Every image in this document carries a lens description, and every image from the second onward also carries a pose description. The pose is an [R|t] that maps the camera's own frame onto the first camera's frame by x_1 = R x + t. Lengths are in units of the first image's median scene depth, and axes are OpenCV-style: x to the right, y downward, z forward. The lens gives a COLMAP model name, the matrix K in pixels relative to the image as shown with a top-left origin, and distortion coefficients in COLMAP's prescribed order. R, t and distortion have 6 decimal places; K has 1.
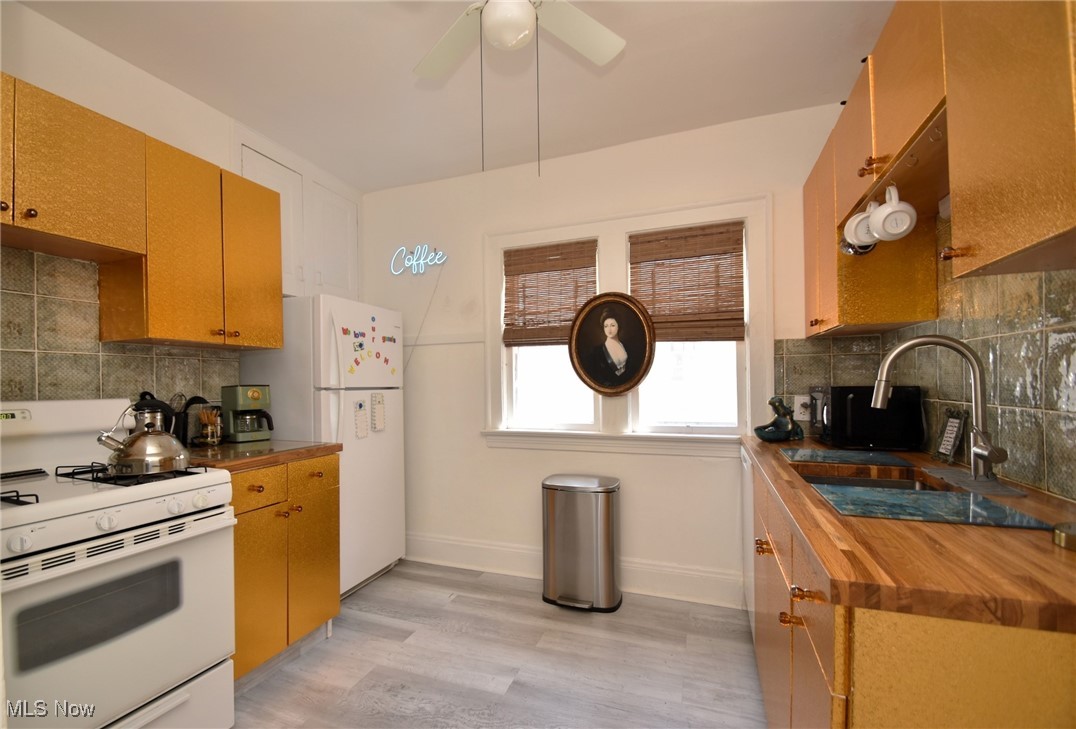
lens RADIAL K [[464.7, 0, 537.2], [0, 464.7, 382.4], [0, 0, 1]] dist [0.011177, -0.016279]
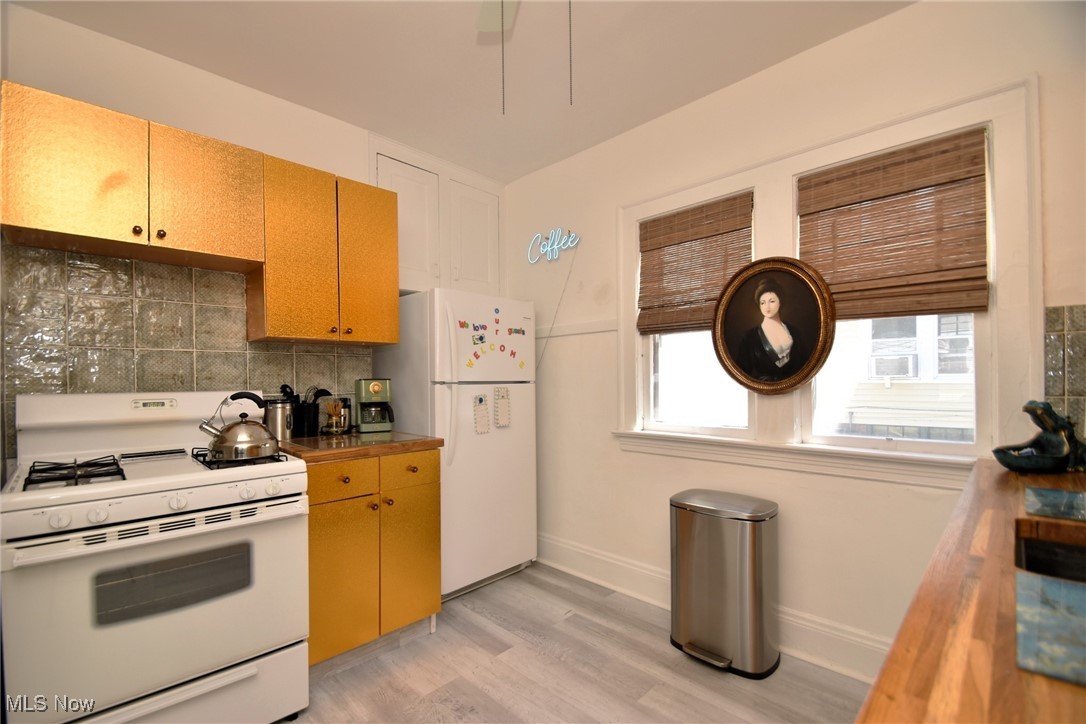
lens RADIAL K [[476.1, 0, 541.4], [0, 476.1, 380.6], [0, 0, 1]] dist [0.015490, -0.022459]
pose [[0.910154, 0.003520, -0.414255, 0.166535], [0.000212, 0.999960, 0.008962, -0.000204], [0.414270, -0.008244, 0.910117, 0.157084]]
